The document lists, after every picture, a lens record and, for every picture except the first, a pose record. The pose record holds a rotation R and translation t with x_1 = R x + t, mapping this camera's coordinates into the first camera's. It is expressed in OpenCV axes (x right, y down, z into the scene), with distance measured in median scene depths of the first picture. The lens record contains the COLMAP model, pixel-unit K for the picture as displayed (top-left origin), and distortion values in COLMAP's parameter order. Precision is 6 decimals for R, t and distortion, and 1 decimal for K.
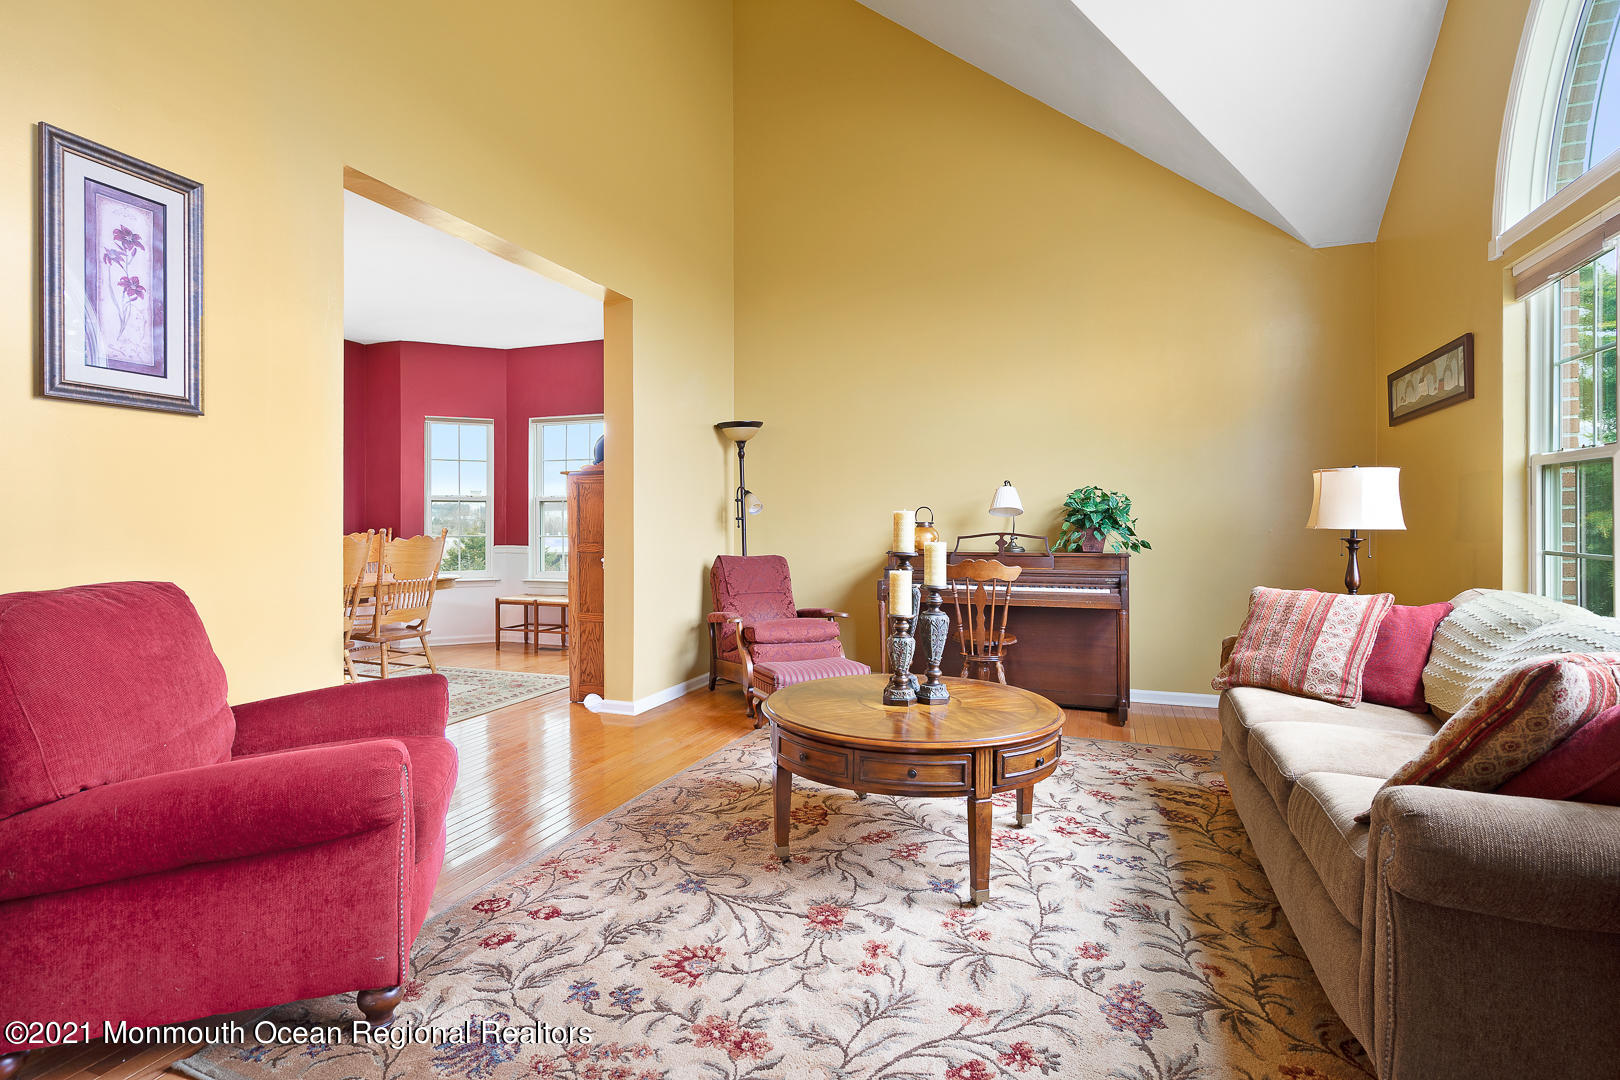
lens RADIAL K [[804.3, 0, 803.0], [0, 804.3, 523.4], [0, 0, 1]] dist [0.000487, 0.001287]
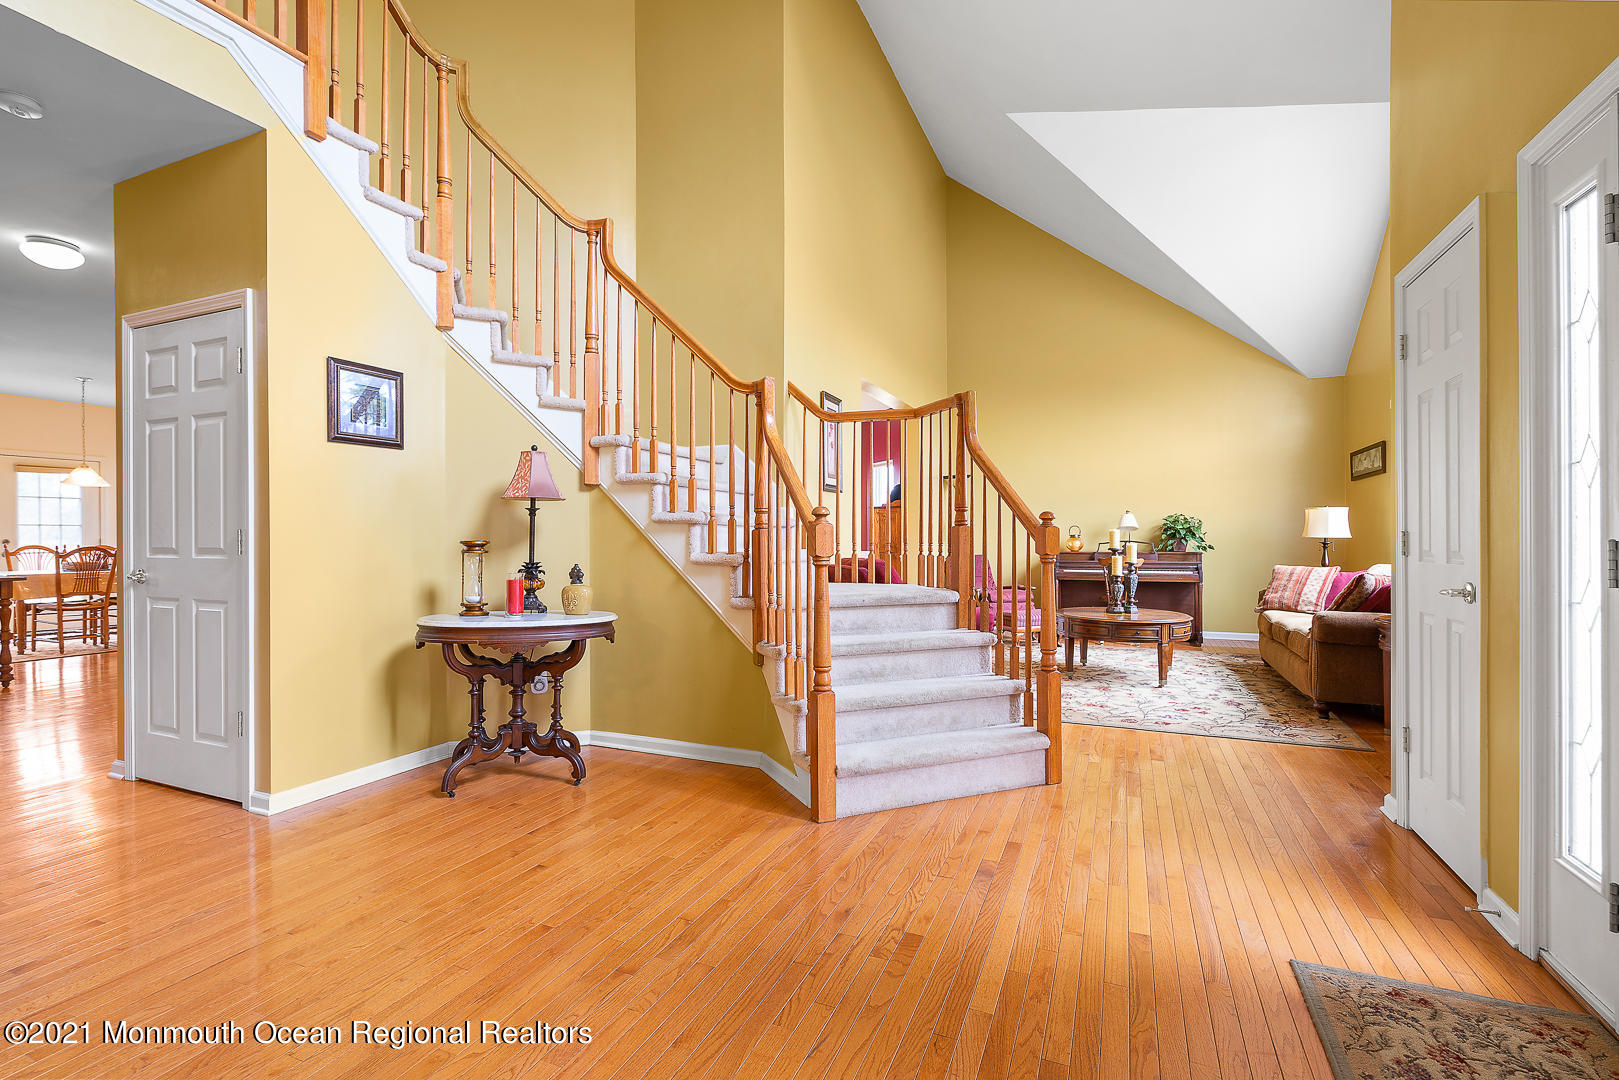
lens RADIAL K [[740.7, 0, 810.7], [0, 740.7, 536.1], [0, 0, 1]] dist [0.003991, 0.000225]
pose [[0.998864, -0.003293, -0.047545, -0.510253], [0.003291, 0.999995, -0.000113, 0.000003], [0.047545, -0.000044, 0.998869, -0.908945]]
